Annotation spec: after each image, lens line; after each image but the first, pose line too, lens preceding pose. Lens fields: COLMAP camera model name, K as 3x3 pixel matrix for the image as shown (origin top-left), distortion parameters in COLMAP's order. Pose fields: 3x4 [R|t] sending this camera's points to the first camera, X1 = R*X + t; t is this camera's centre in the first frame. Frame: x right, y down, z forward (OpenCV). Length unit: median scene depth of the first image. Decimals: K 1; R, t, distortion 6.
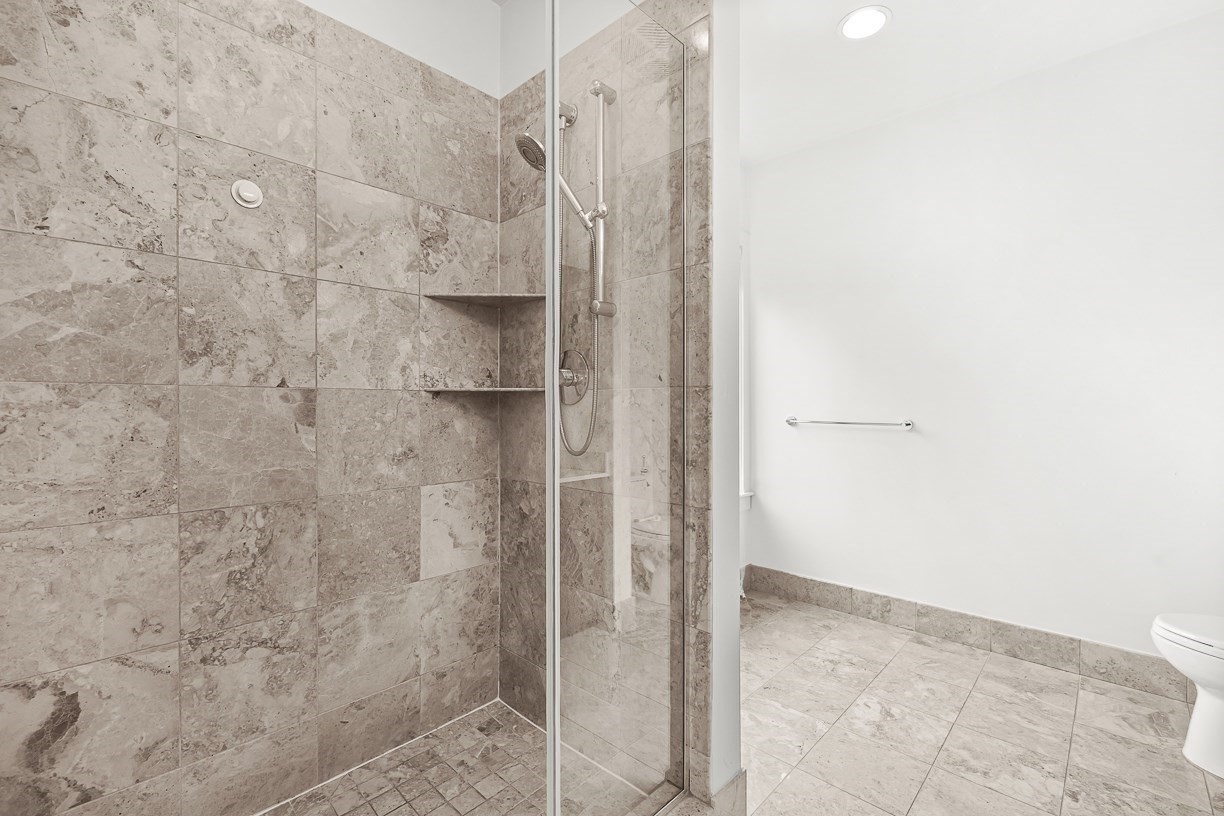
lens RADIAL K [[543.2, 0, 610.7], [0, 543.2, 404.7], [0, 0, 1]] dist [-0.001877, 0.000118]
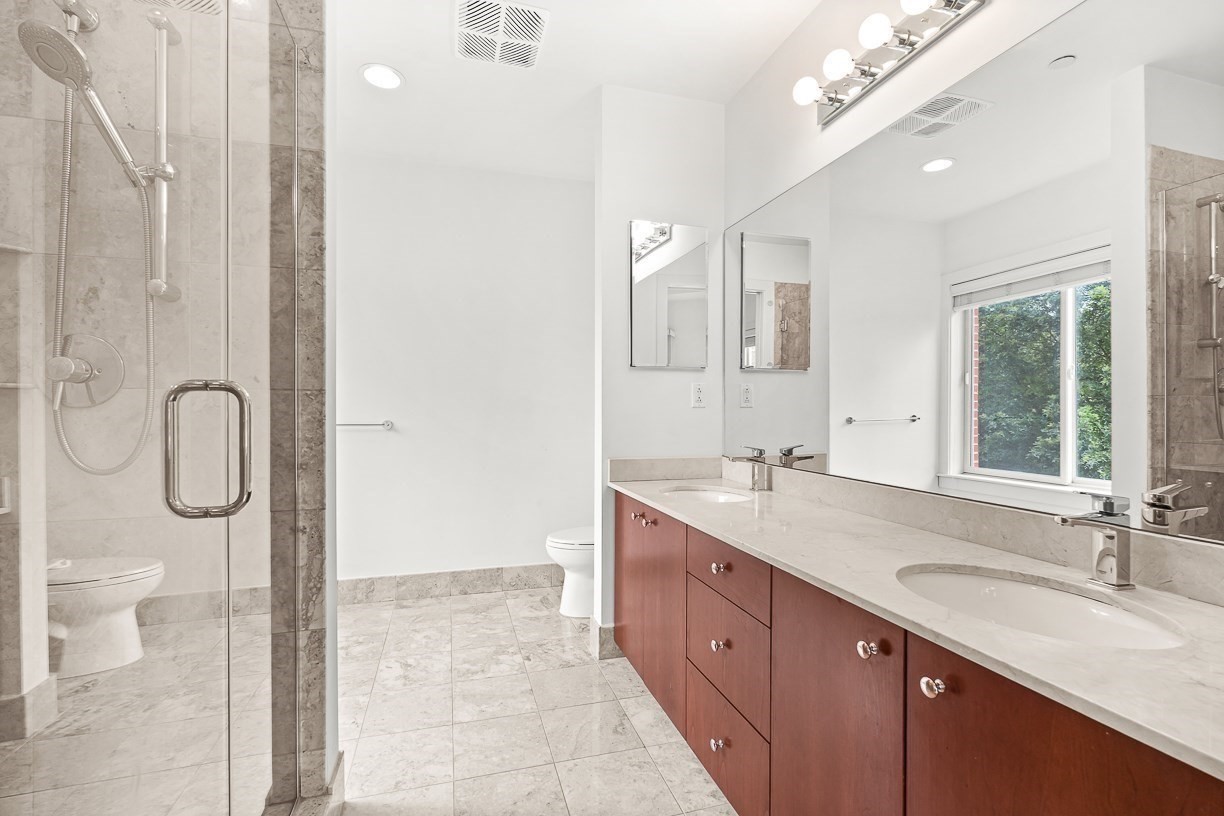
lens RADIAL K [[548.8, 0, 611.3], [0, 548.8, 400.9], [0, 0, 1]] dist [-0.000043, -0.000074]
pose [[0.497161, 0.009981, 0.867601, -0.377716], [-0.000210, 0.999935, -0.011383, -0.001159], [-0.867658, 0.005477, 0.497131, 0.003109]]
